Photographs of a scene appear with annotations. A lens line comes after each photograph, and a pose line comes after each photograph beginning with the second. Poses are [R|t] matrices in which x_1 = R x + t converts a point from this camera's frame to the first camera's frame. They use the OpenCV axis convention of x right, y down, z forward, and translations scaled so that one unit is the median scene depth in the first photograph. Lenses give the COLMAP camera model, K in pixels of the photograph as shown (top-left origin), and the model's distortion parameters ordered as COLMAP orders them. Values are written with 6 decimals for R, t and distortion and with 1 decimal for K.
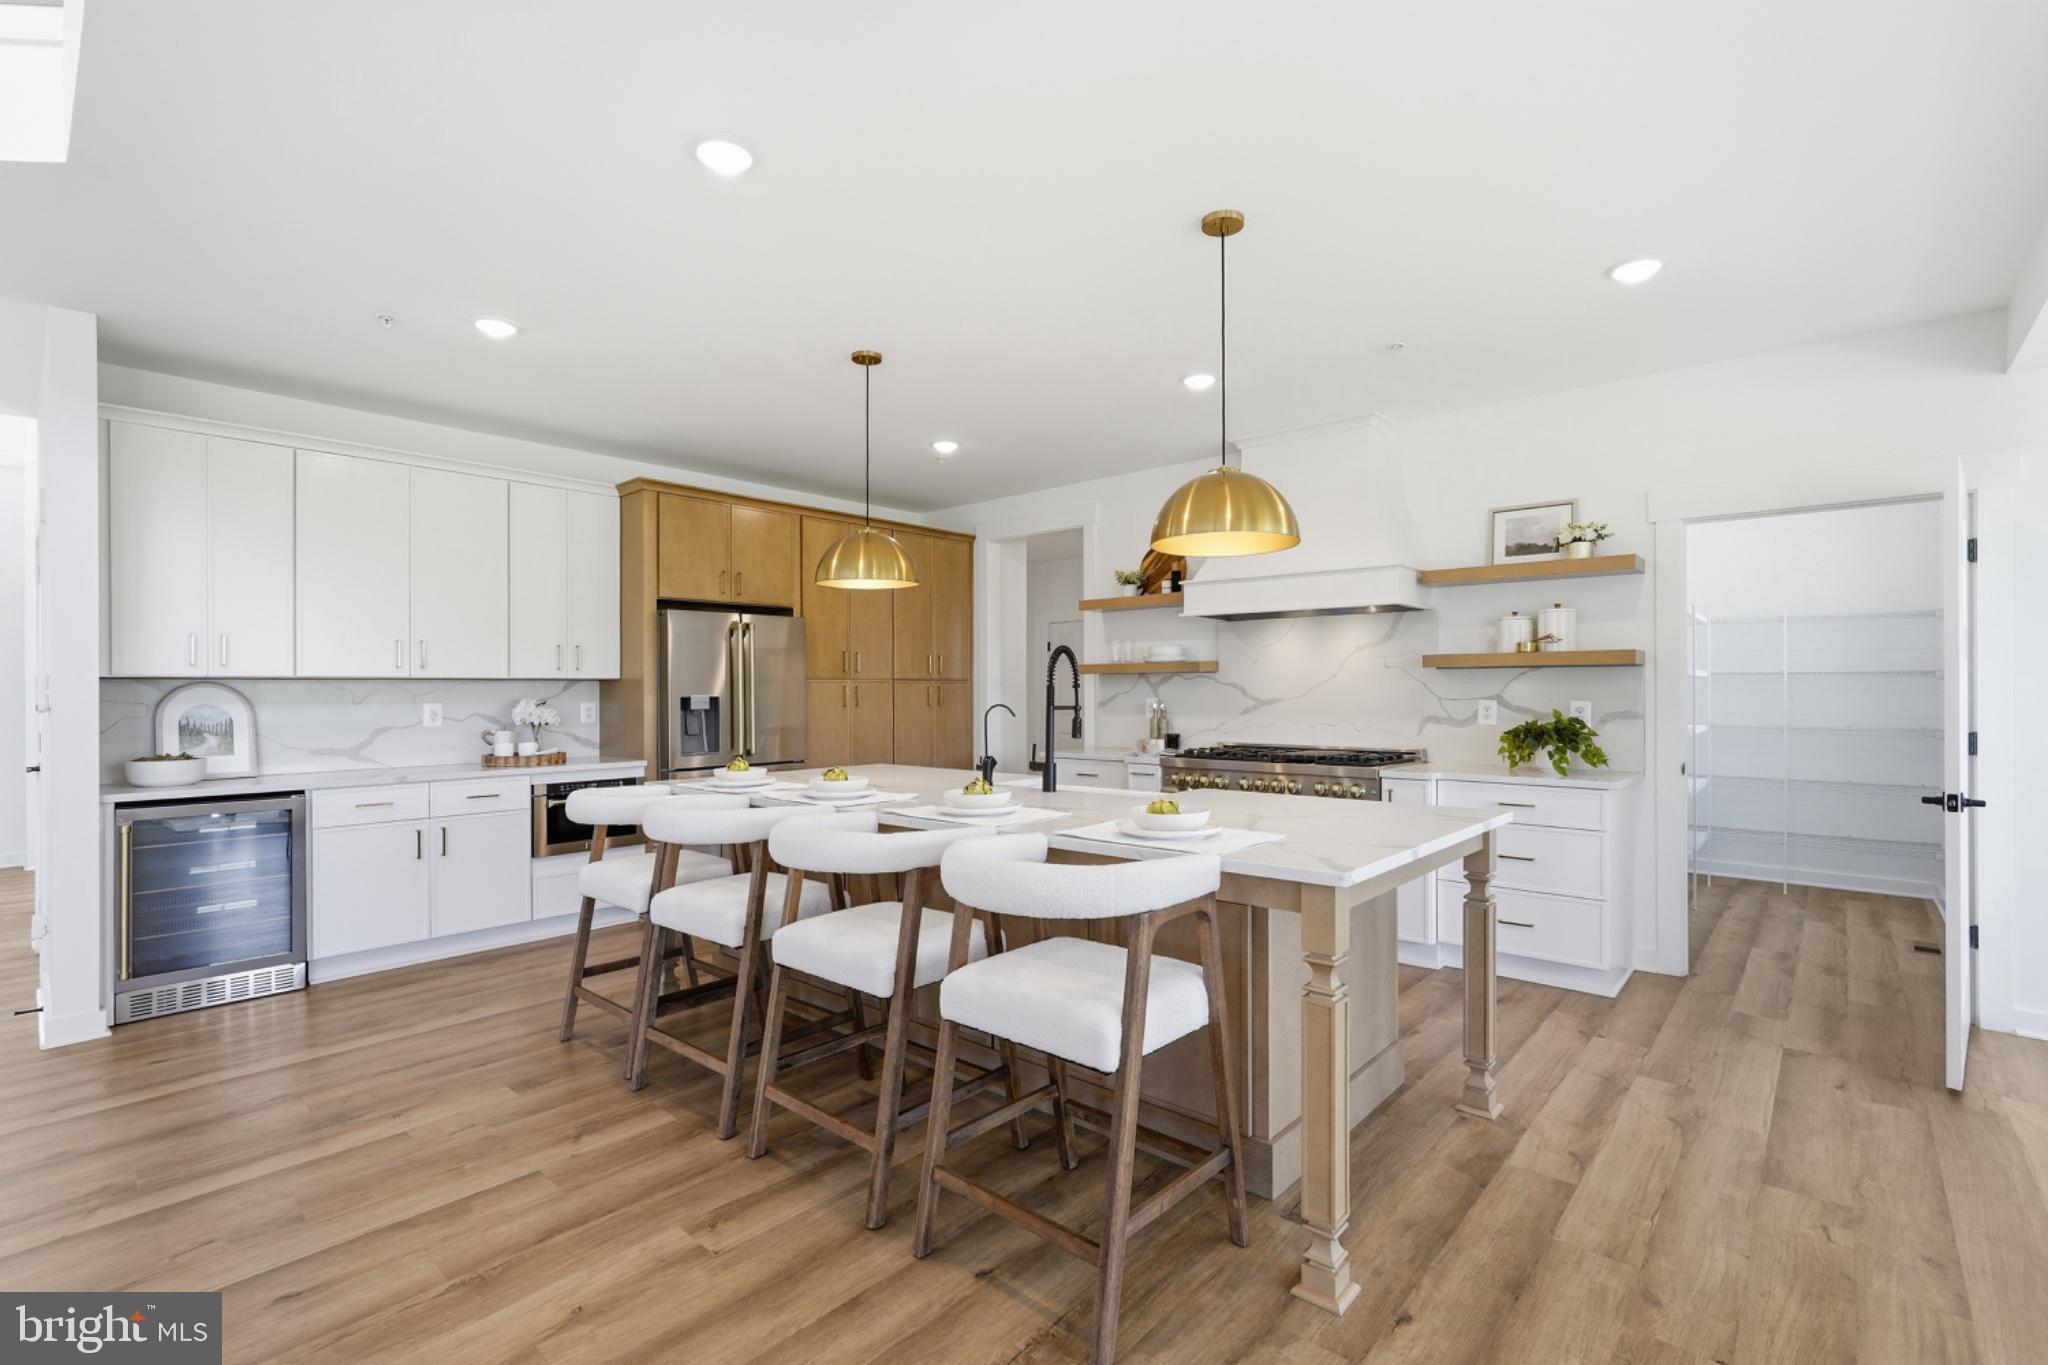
lens RADIAL K [[915.4, 0, 1039.7], [0, 915.4, 685.4], [0, 0, 1]] dist [-0.012701, 0.004754]
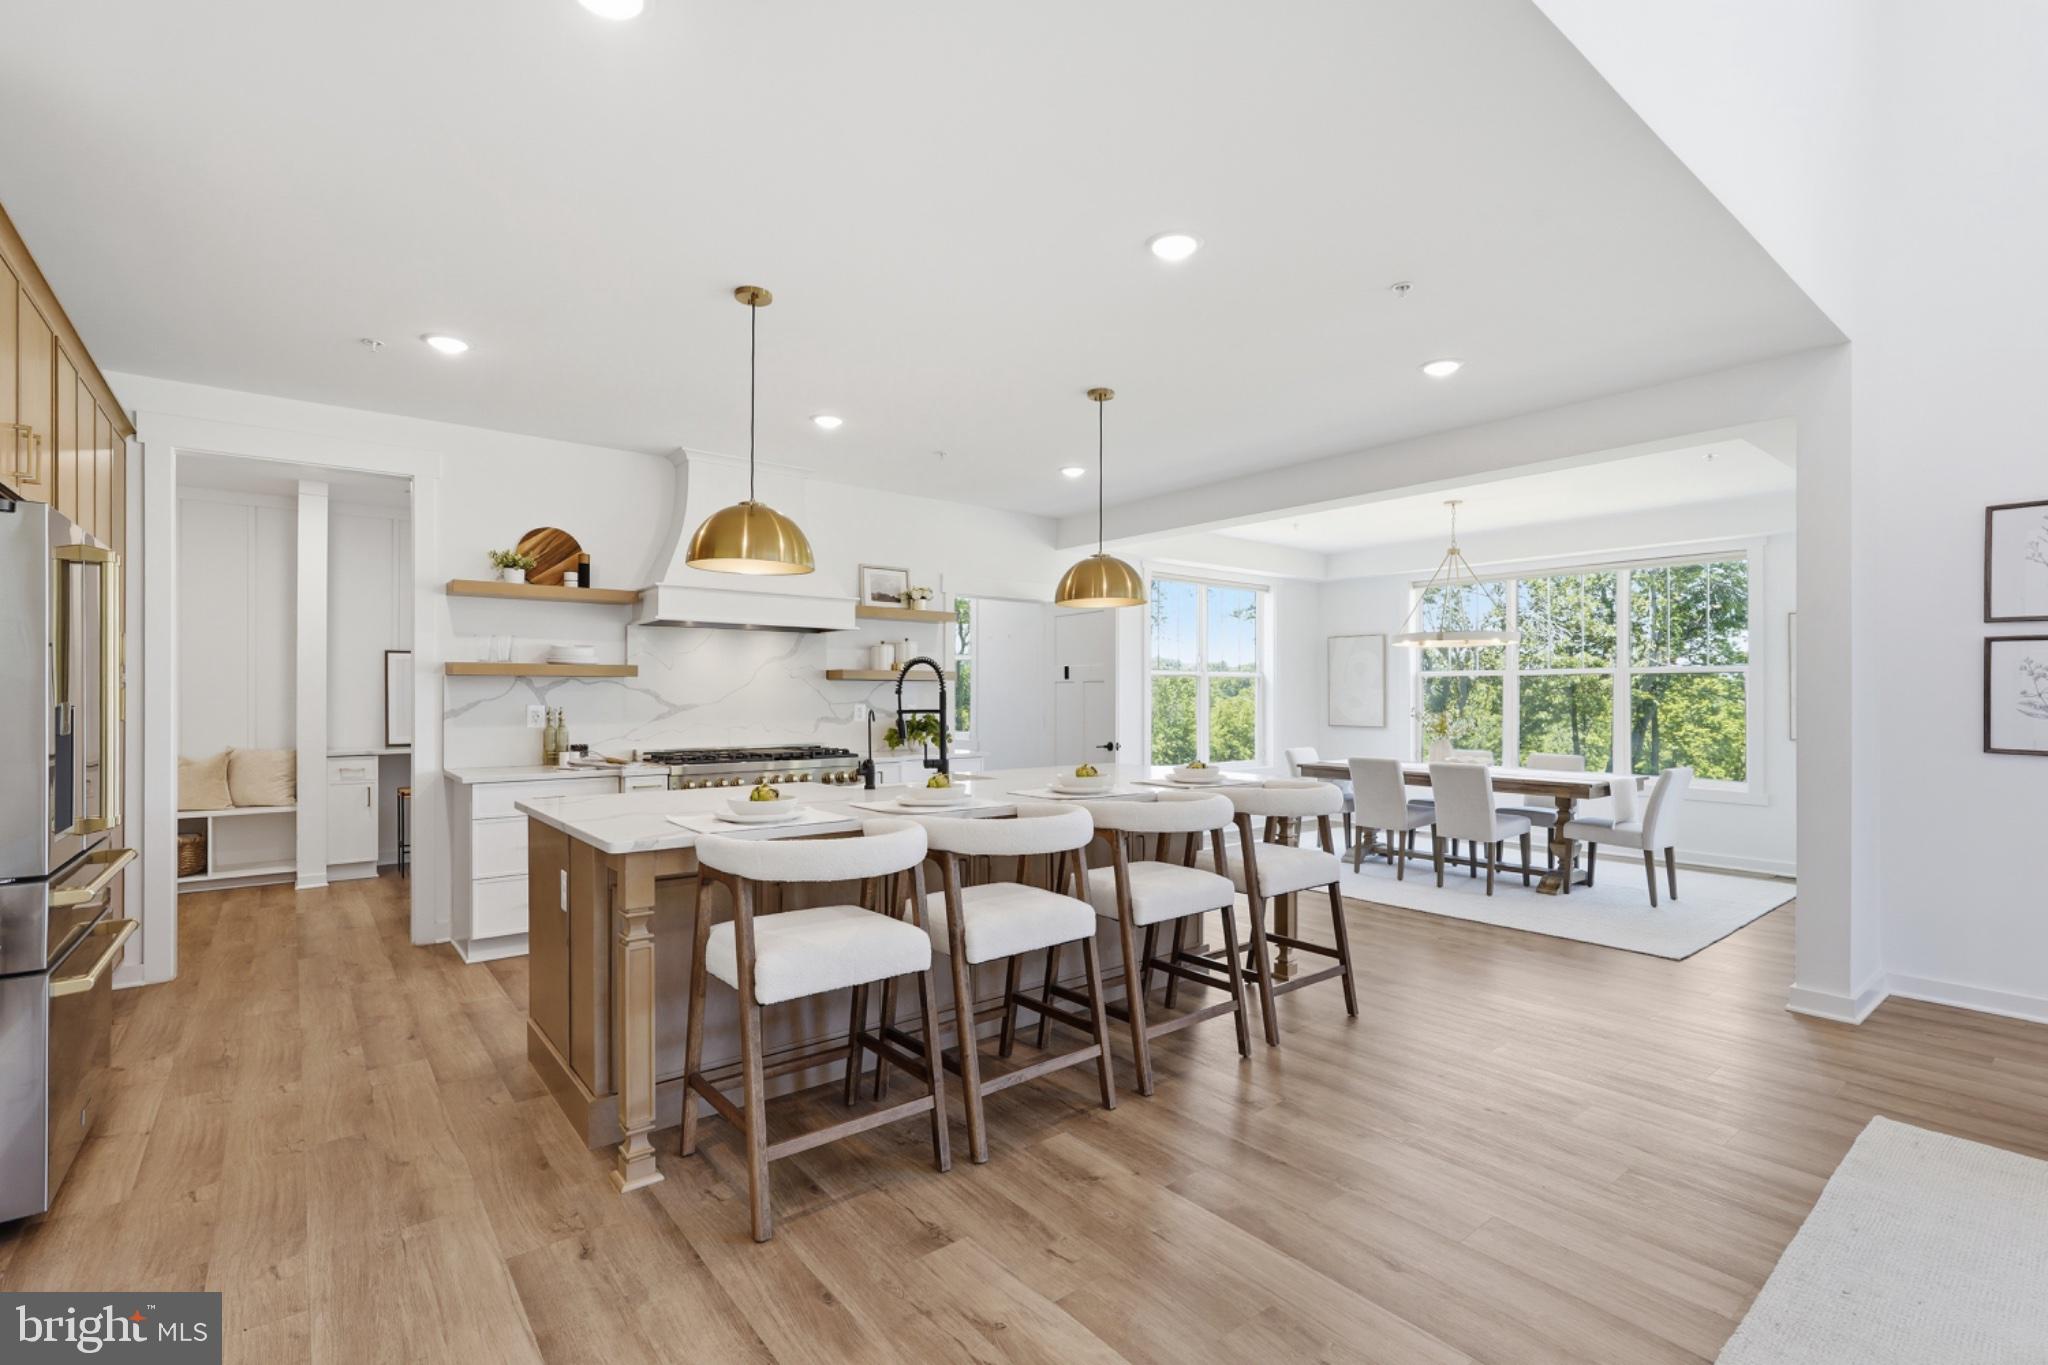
lens RADIAL K [[915.4, 0, 1017.7], [0, 915.4, 676.7], [0, 0, 1]] dist [-0.012701, 0.004754]
pose [[0.184010, 0.020119, 0.982718, -0.875644], [-0.006434, 0.999794, -0.019264, 0.001490], [-0.982903, -0.002778, 0.184101, 0.548858]]
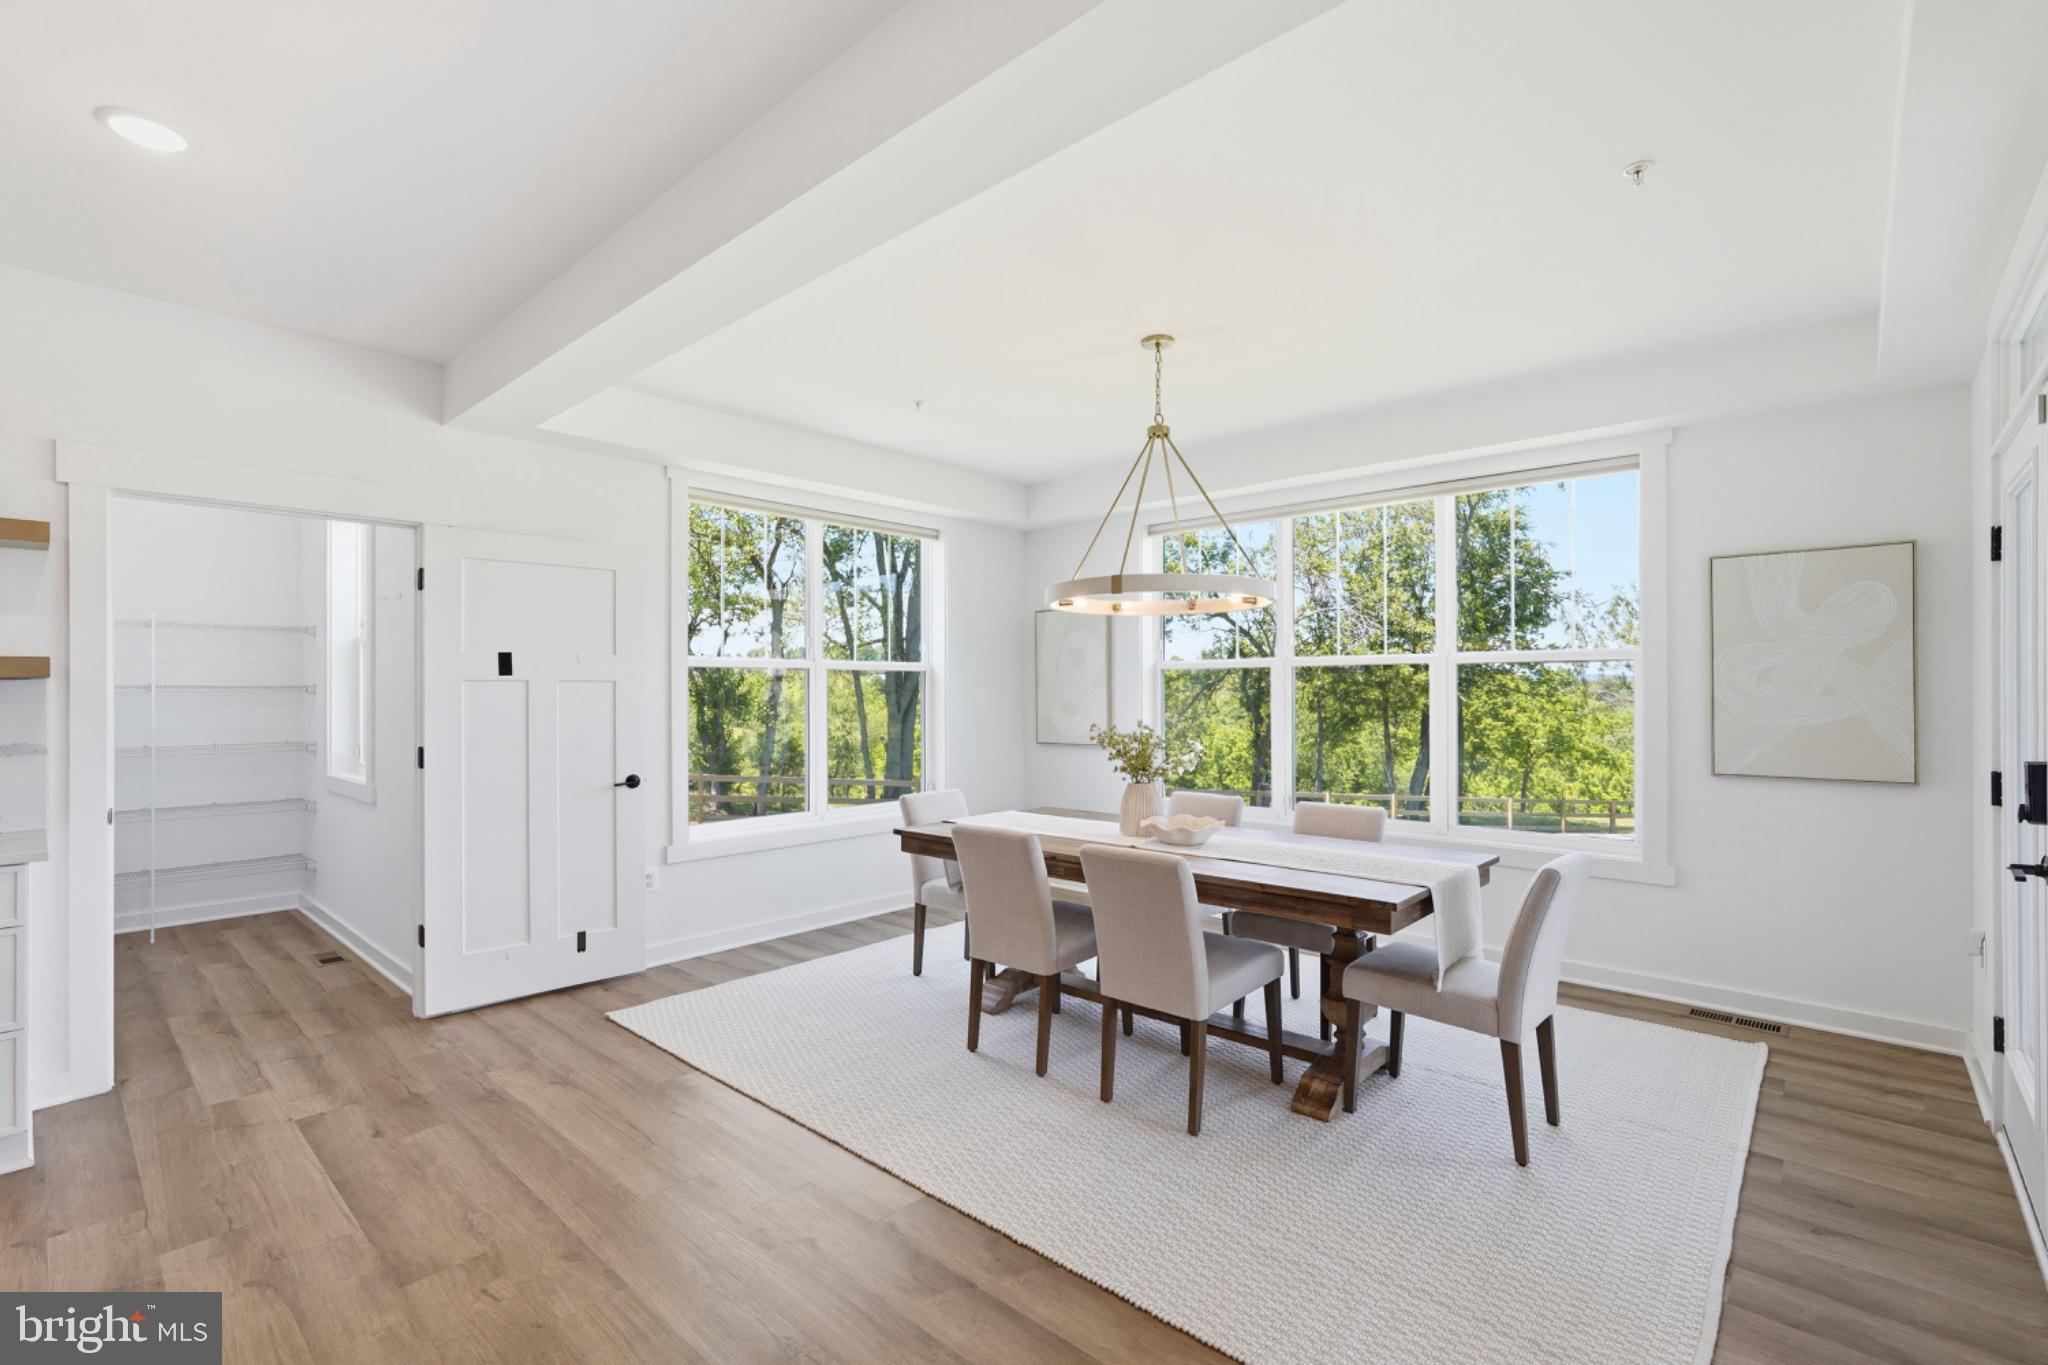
lens RADIAL K [[915.4, 0, 1023.3], [0, 915.4, 679.8], [0, 0, 1]] dist [-0.012701, 0.004754]
pose [[0.016860, 0.014720, 0.999750, -0.034343], [-0.000915, 0.999891, -0.014706, -0.008899], [-0.999857, -0.000667, 0.016871, 0.211787]]
